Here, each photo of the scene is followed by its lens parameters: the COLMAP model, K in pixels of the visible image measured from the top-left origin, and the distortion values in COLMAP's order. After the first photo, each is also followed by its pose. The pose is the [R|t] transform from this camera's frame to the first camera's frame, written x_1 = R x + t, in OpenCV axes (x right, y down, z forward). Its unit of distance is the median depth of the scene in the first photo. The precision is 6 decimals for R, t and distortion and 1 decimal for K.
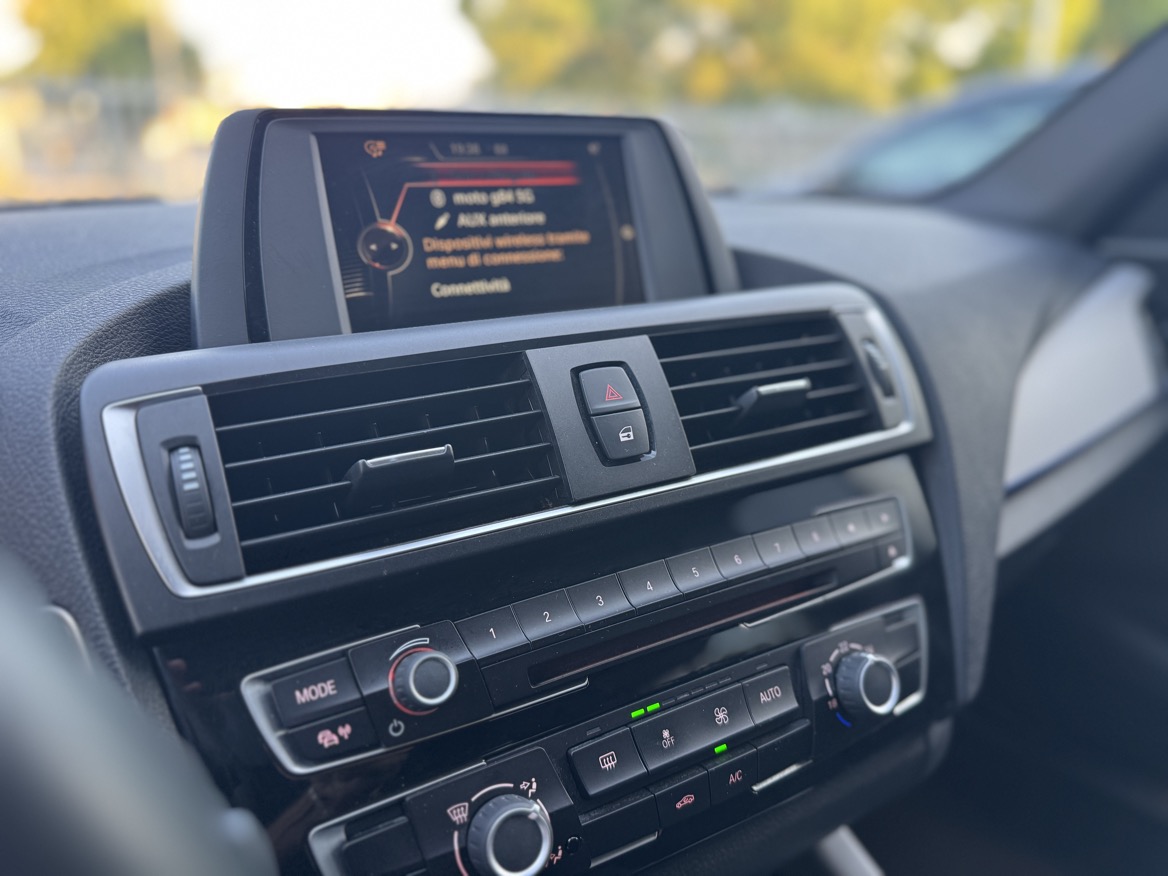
lens RADIAL K [[833.0, 0, 589.8], [0, 833.0, 431.2], [0, 0, 1]] dist [0.024499, -0.030677]
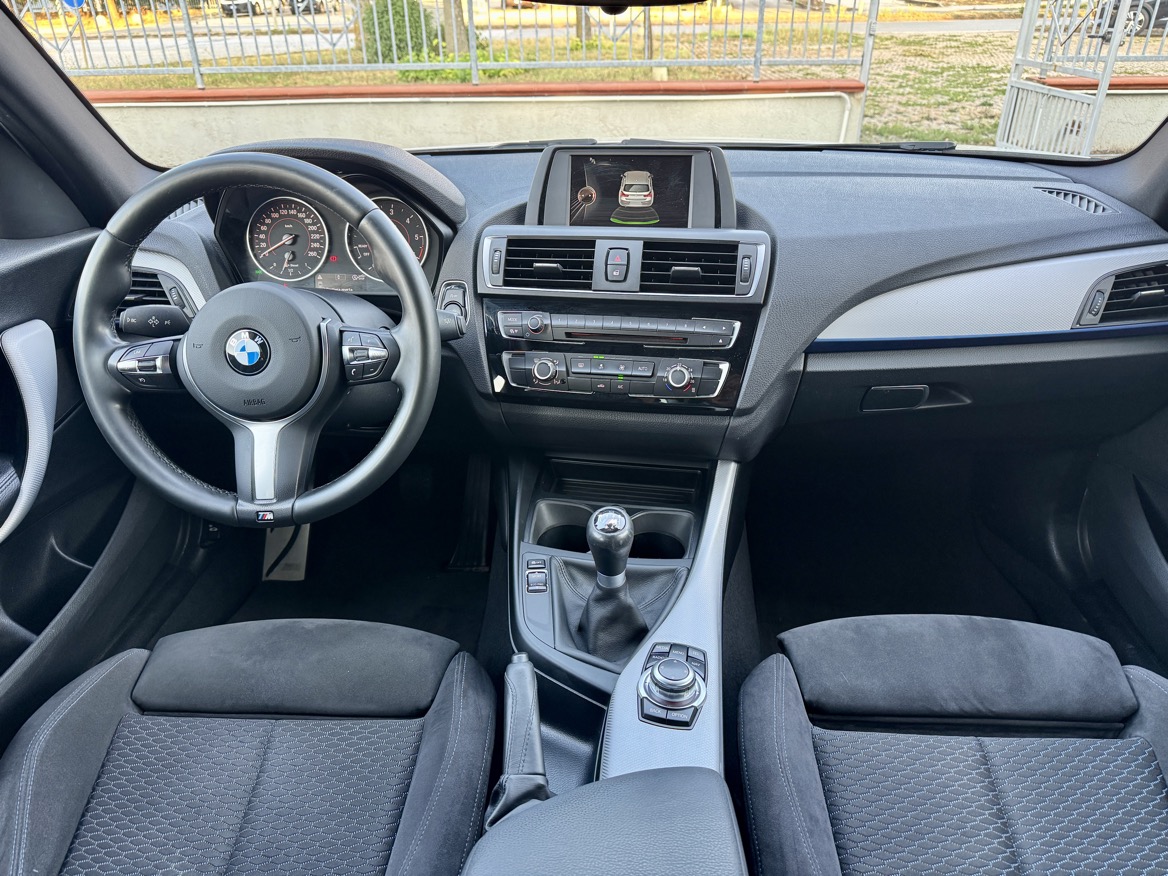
lens RADIAL K [[833.0, 0, 594.3], [0, 833.0, 456.8], [0, 0, 1]] dist [0.024499, -0.030677]
pose [[0.747740, 0.318007, -0.582887, 1.885567], [-0.182281, 0.942436, 0.280334, -0.193902], [0.638482, -0.103368, 0.762664, -1.397526]]
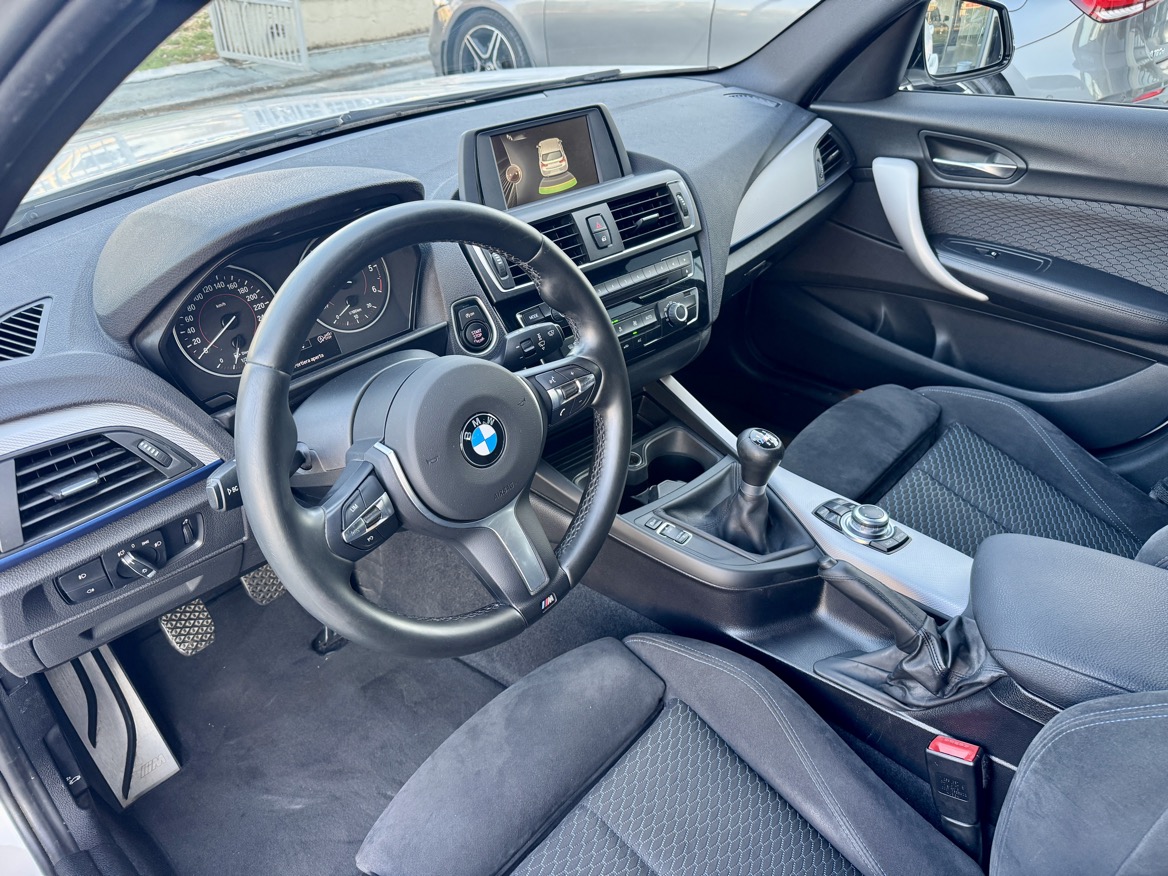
lens RADIAL K [[833.0, 0, 563.4], [0, 833.0, 438.7], [0, 0, 1]] dist [0.024499, -0.030677]
pose [[0.986299, -0.091324, 0.137386, -0.586095], [0.046829, 0.953528, 0.297643, -0.211862], [-0.158184, -0.287131, 0.944740, -2.101472]]
